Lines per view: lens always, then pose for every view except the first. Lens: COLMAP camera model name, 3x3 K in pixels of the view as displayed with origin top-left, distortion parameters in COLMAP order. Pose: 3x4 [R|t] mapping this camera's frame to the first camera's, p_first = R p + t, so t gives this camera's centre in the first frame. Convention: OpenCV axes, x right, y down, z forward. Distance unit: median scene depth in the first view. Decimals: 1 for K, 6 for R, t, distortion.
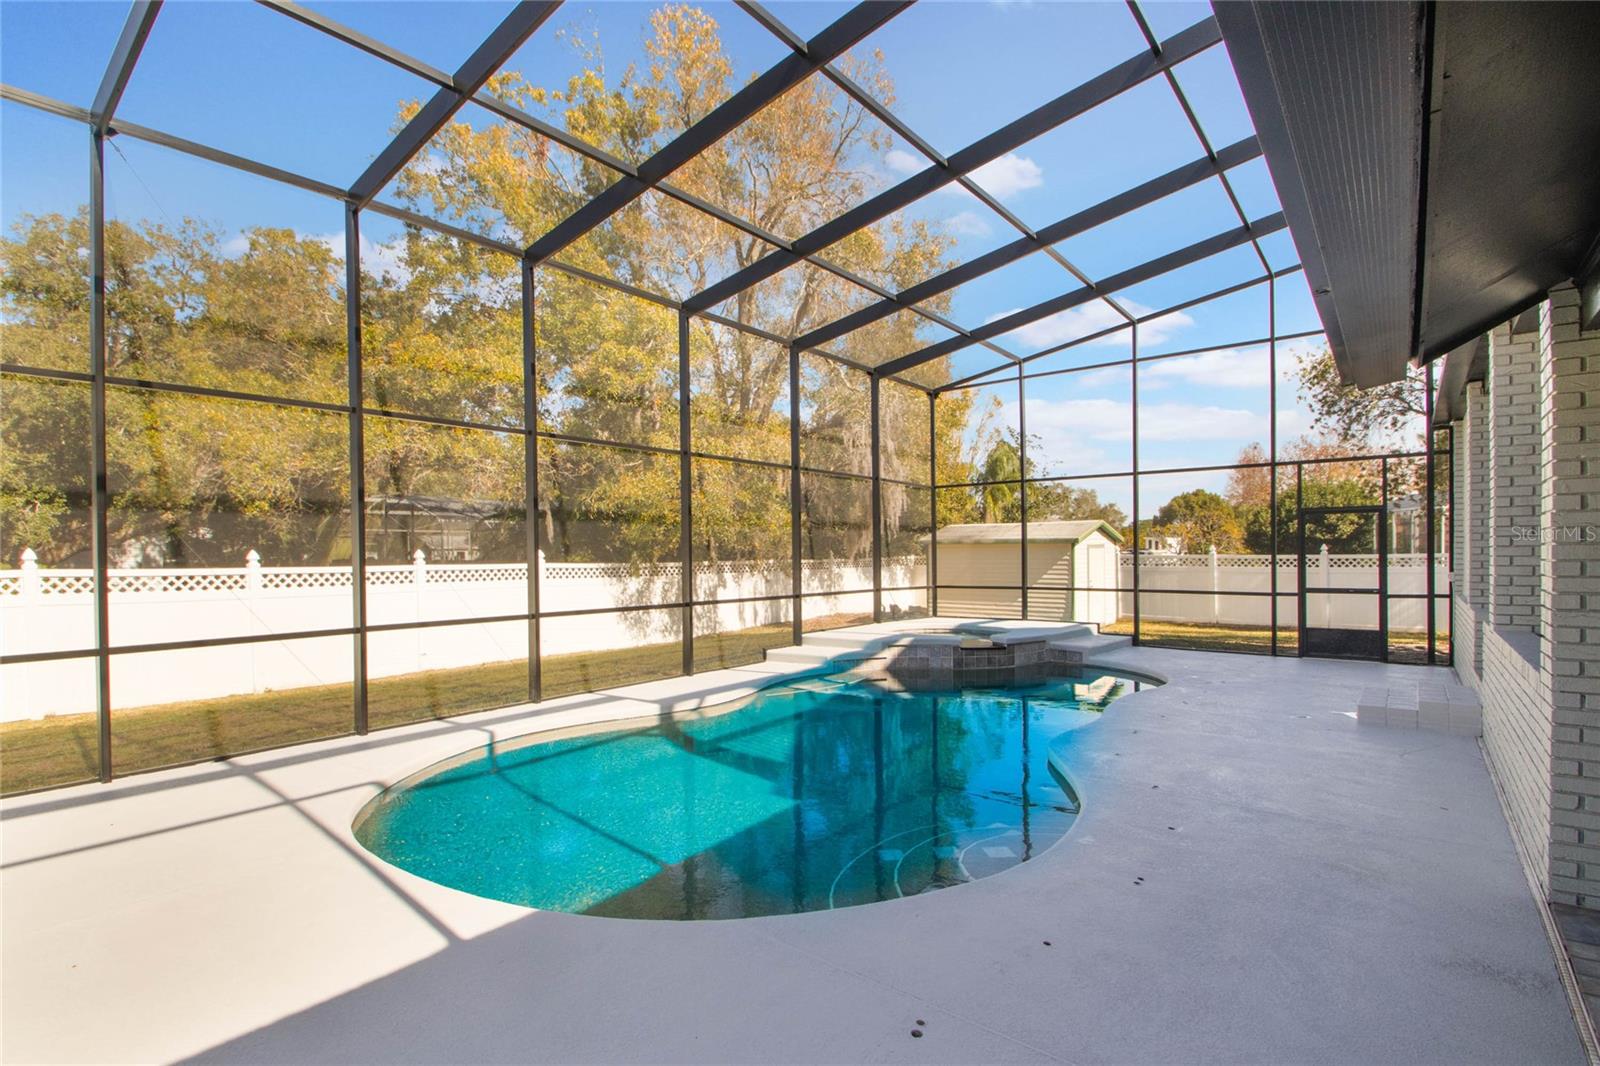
lens RADIAL K [[756.0, 0, 773.8], [0, 756.0, 553.8], [0, 0, 1]] dist [0.001811, -0.000327]
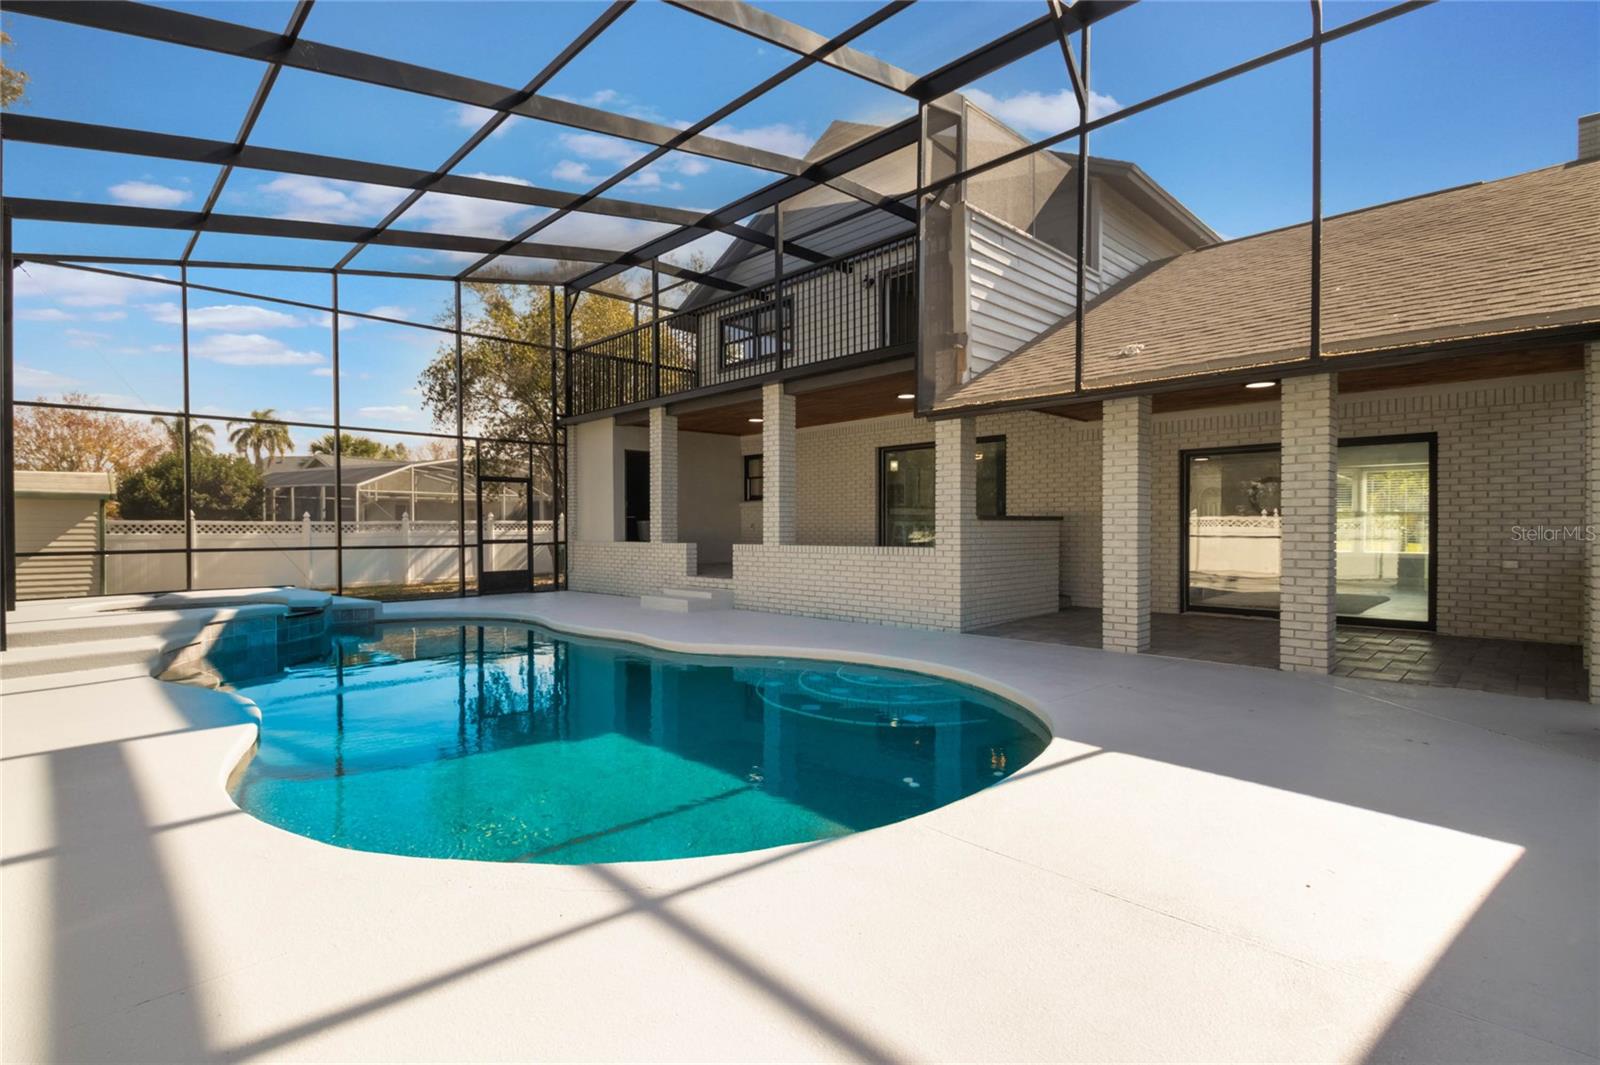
lens RADIAL K [[761.0, 0, 800.0], [0, 761.0, 532.5], [0, 0, 1]] dist [0.002000, 0.000096]
pose [[0.092152, 0.002541, 0.995742, -0.204208], [0.001244, 0.999996, -0.002667, 0.014402], [-0.995744, 0.001484, 0.092149, 0.145039]]
